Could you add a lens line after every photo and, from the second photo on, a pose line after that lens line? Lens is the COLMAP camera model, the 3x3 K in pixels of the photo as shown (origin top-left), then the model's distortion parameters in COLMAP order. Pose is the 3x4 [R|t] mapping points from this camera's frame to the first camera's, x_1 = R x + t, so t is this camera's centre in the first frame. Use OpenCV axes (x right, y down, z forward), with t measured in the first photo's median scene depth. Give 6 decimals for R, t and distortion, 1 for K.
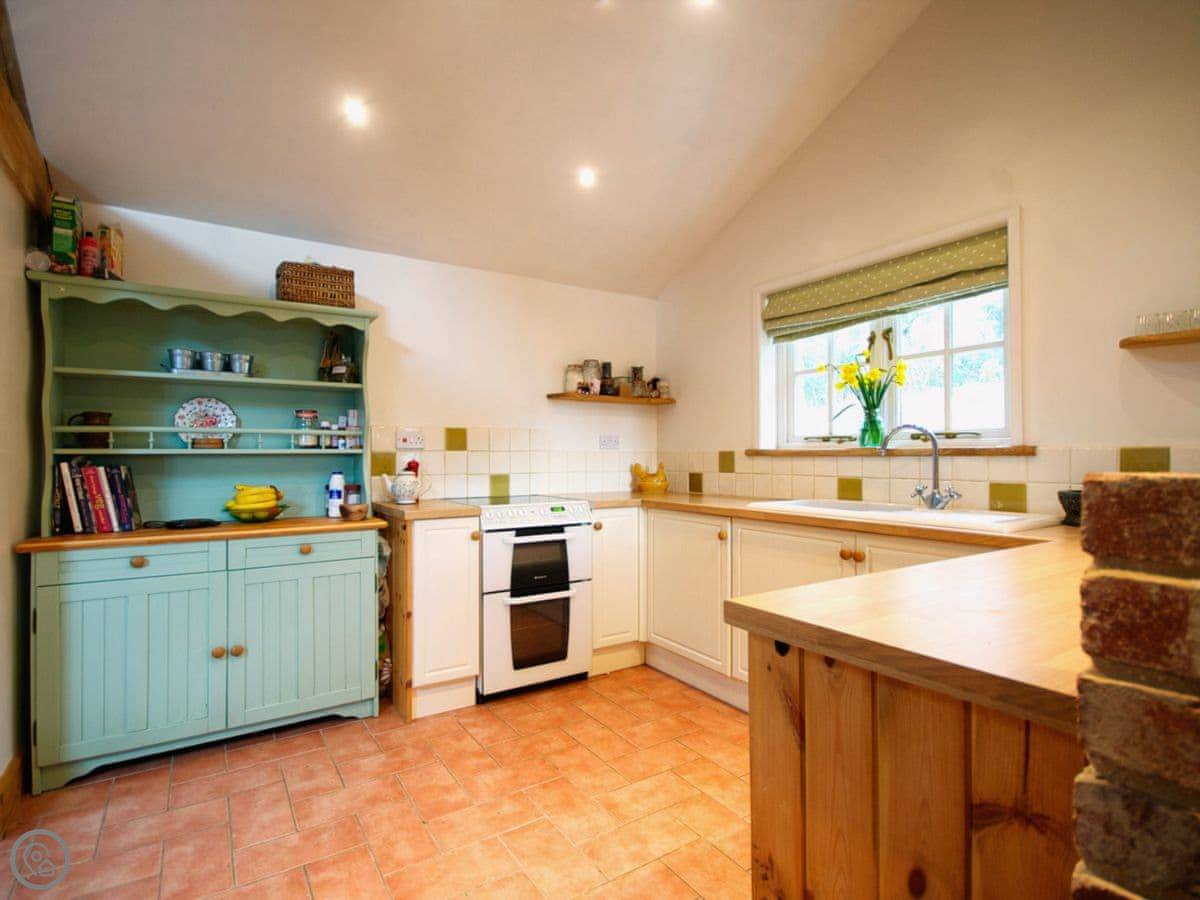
lens RADIAL K [[581.2, 0, 601.9], [0, 581.2, 447.5], [0, 0, 1]] dist [0.005128, 0.001482]
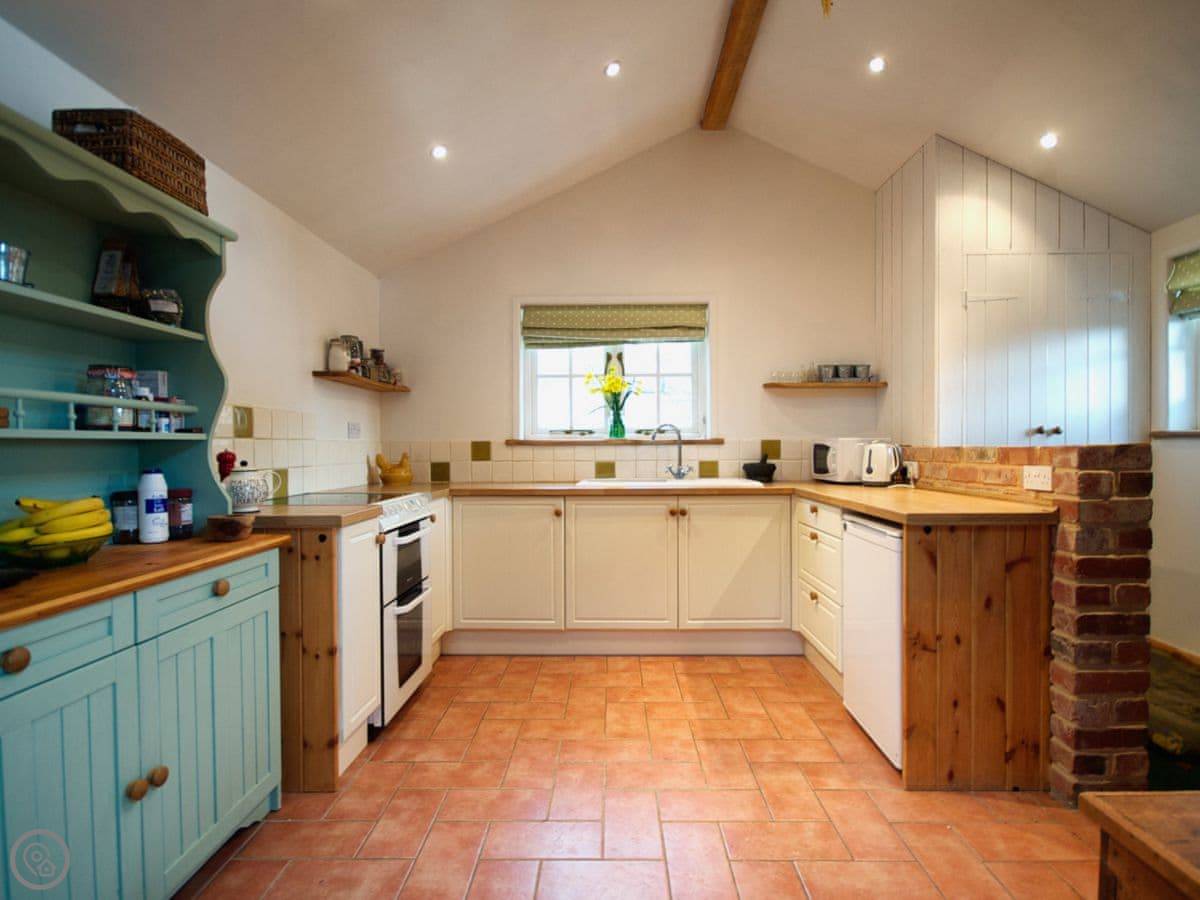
lens RADIAL K [[581.2, 0, 605.4], [0, 581.2, 451.1], [0, 0, 1]] dist [0.005128, 0.001482]
pose [[0.568043, -0.007197, 0.822967, -0.705238], [-0.007224, 0.999880, 0.013730, 0.010593], [-0.822967, -0.013744, 0.567923, 0.255693]]
